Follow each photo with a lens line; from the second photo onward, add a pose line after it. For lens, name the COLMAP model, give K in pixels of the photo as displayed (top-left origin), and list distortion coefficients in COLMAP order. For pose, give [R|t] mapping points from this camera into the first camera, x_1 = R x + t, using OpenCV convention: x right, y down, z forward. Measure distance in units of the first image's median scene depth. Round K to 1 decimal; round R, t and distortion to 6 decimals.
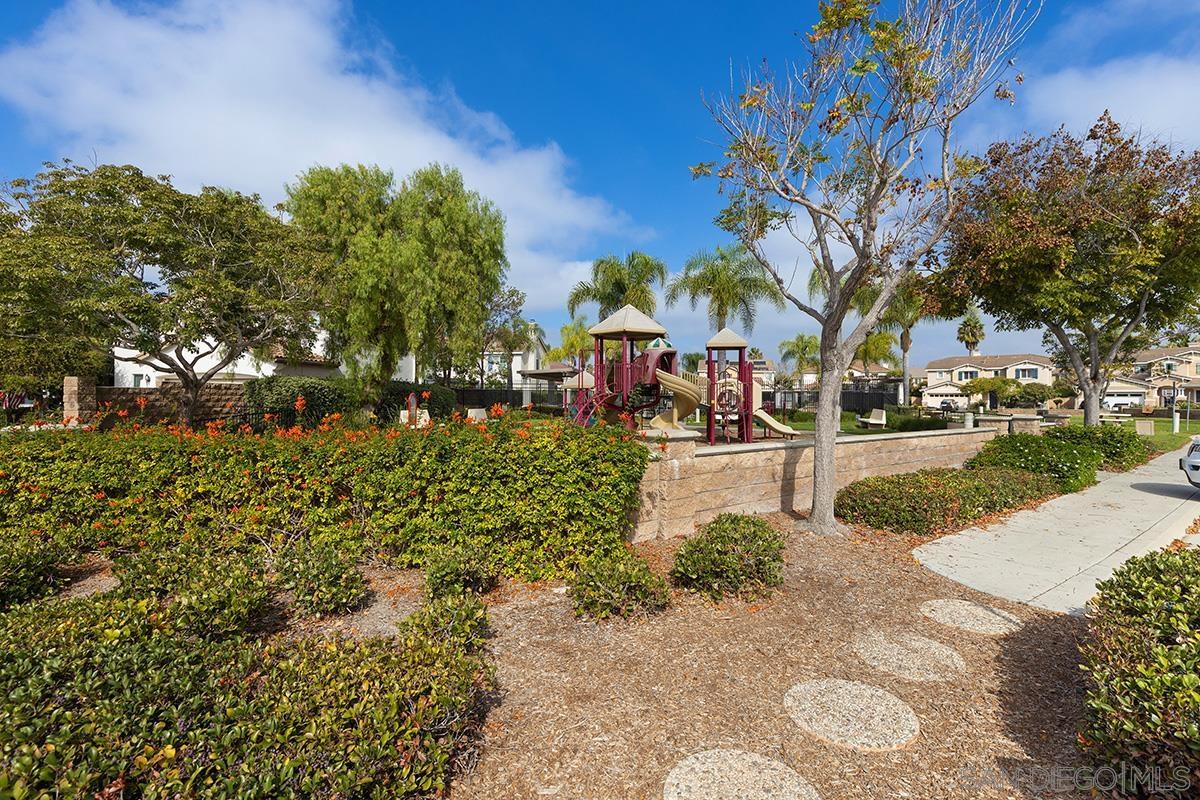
lens RADIAL K [[528.0, 0, 607.3], [0, 528.0, 395.8], [0, 0, 1]] dist [0.001256, -0.000059]
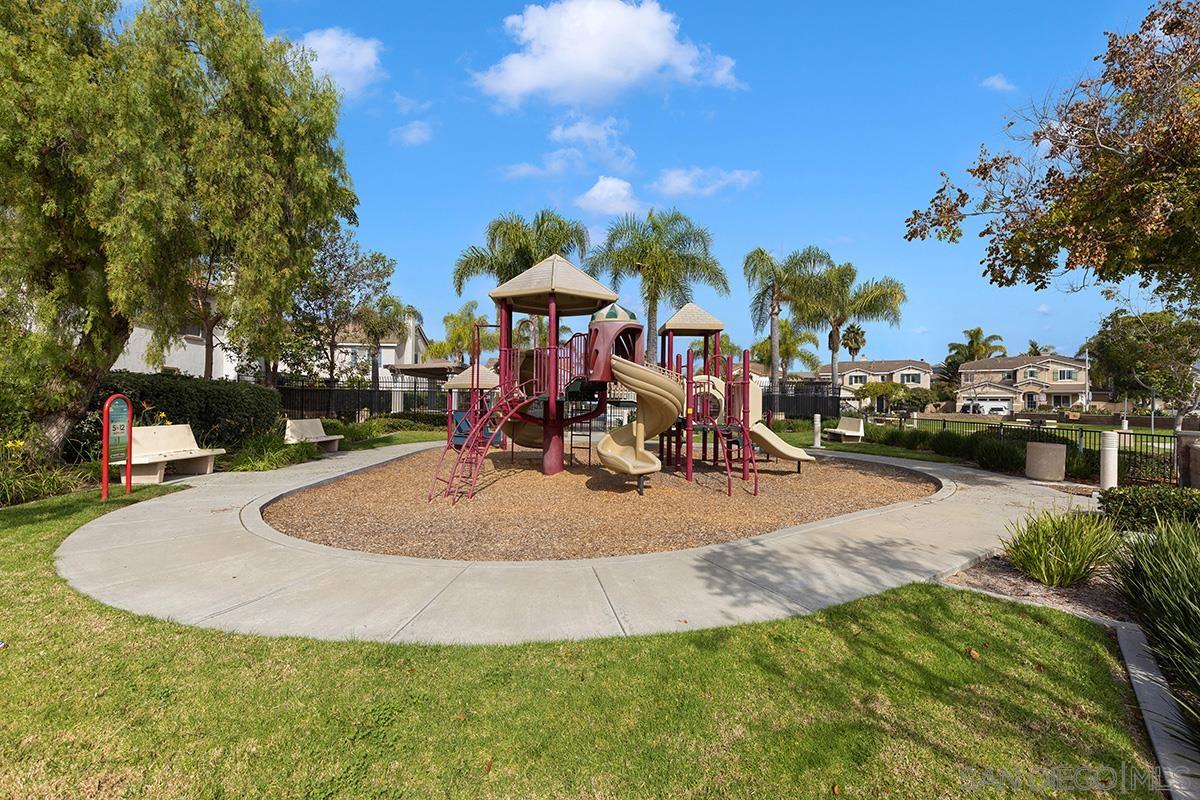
lens RADIAL K [[528.0, 0, 607.3], [0, 528.0, 395.8], [0, 0, 1]] dist [0.001256, -0.000059]
pose [[0.978575, 0.006146, 0.205801, -0.013848], [-0.005598, 0.999979, -0.003245, -0.002444], [-0.205817, 0.002023, 0.978588, 0.200369]]
